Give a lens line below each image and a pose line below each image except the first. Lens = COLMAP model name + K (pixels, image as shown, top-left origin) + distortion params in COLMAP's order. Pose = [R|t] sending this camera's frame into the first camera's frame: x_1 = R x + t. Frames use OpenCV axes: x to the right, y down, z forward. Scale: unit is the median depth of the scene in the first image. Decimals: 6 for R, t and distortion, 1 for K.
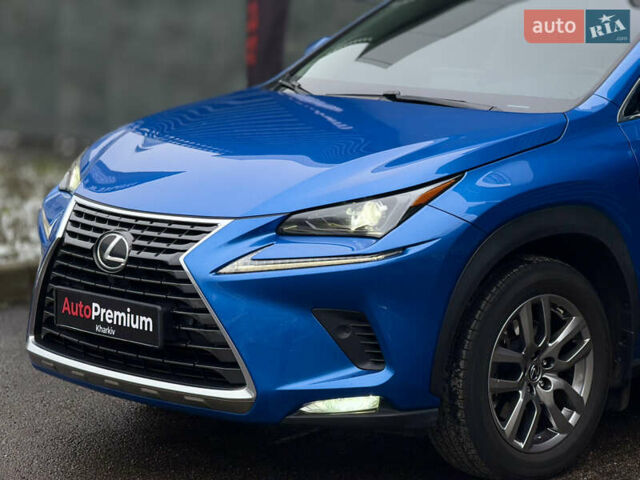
lens RADIAL K [[2268.7, 0, 315.8], [0, 2268.7, 239.4], [0, 0, 1]] dist [0.457634, 0.000000]
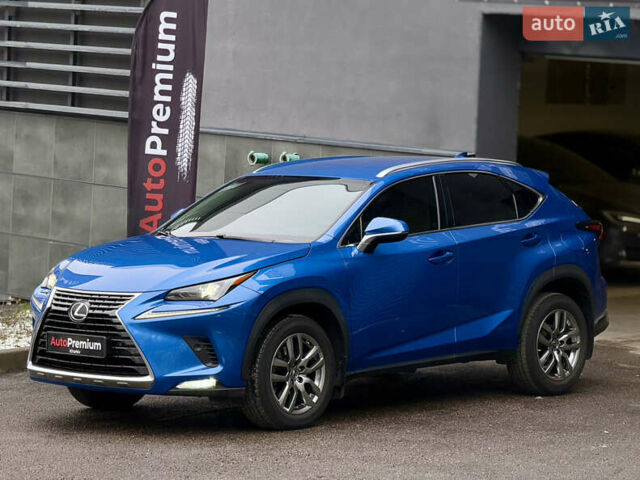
lens RADIAL K [[2268.7, 0, 323.7], [0, 2268.7, 235.8], [0, 0, 1]] dist [0.457634, 0.000000]
pose [[0.996856, 0.000474, 0.079237, -0.034967], [0.006593, 0.996019, -0.088900, 0.116953], [-0.078964, 0.089143, 0.992884, -0.977302]]
